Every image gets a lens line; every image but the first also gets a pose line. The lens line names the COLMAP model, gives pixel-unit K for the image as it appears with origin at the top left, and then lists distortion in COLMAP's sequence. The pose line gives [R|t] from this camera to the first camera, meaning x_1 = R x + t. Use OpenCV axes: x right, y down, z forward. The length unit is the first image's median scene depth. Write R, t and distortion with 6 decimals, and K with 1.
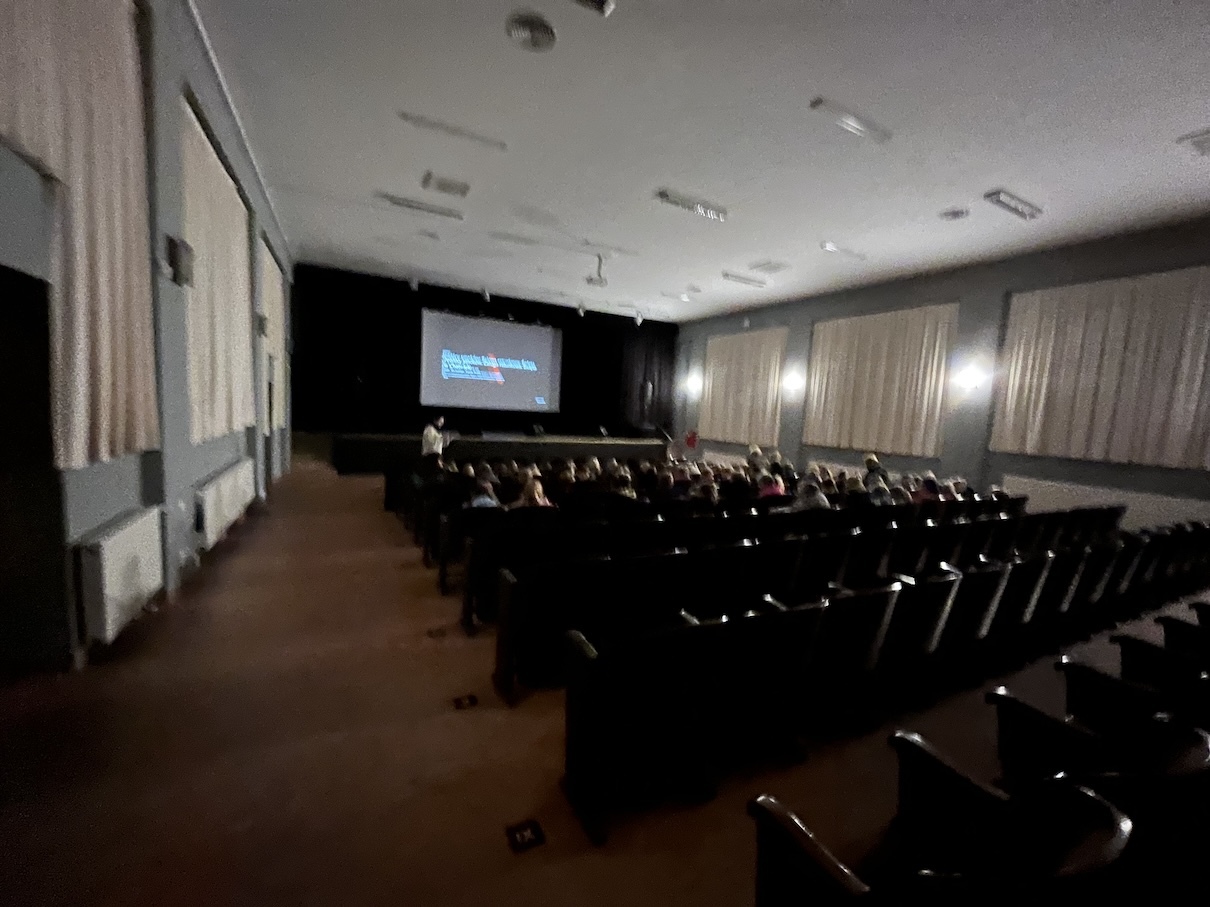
lens RADIAL K [[490.6, 0, 606.1], [0, 490.6, 450.6], [0, 0, 1]] dist [-0.004349, -0.000944]
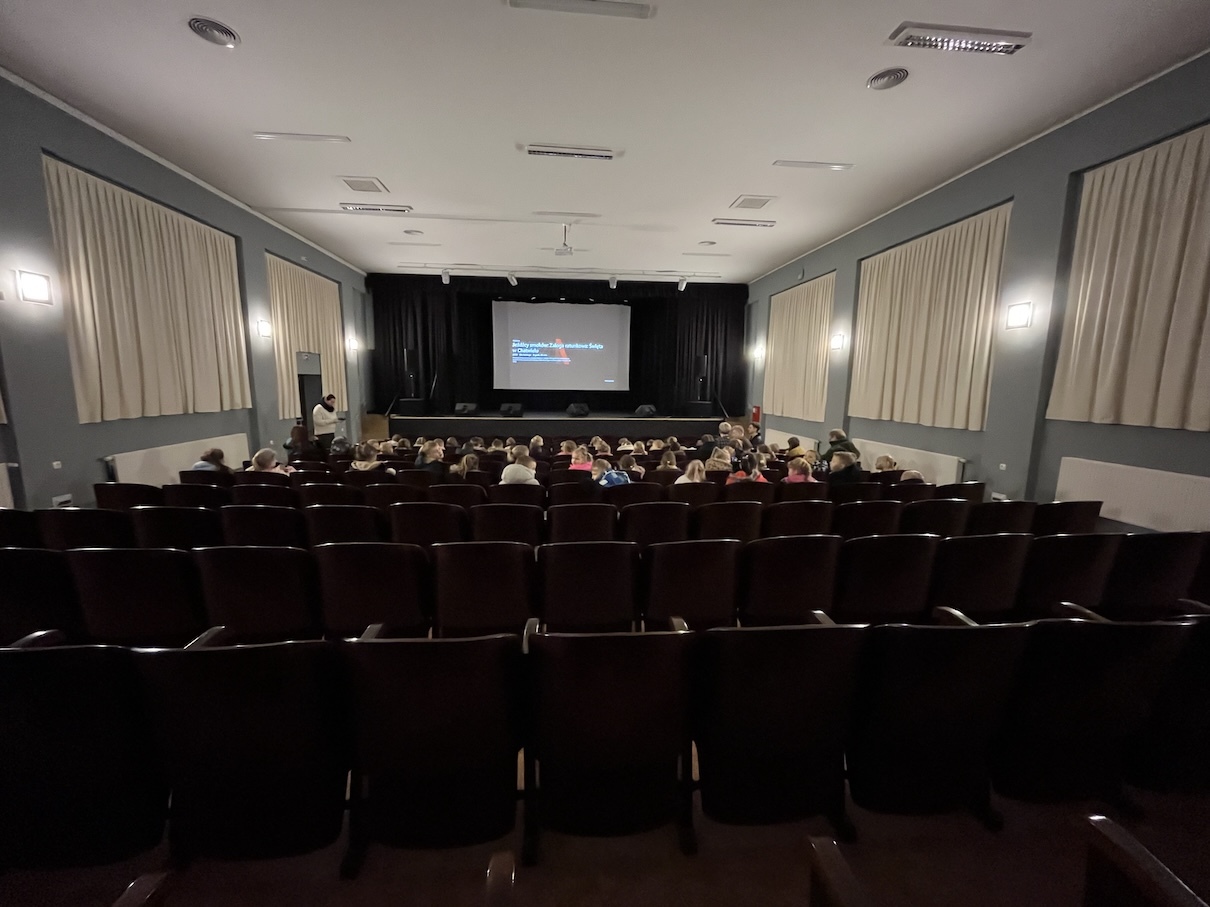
lens RADIAL K [[490.6, 0, 604.9], [0, 490.6, 456.0], [0, 0, 1]] dist [-0.004349, -0.000944]
pose [[0.921033, 0.011957, -0.389300, 0.277098], [0.005316, 0.999050, 0.043260, 0.009992], [0.389447, -0.041914, 0.920095, 0.082759]]
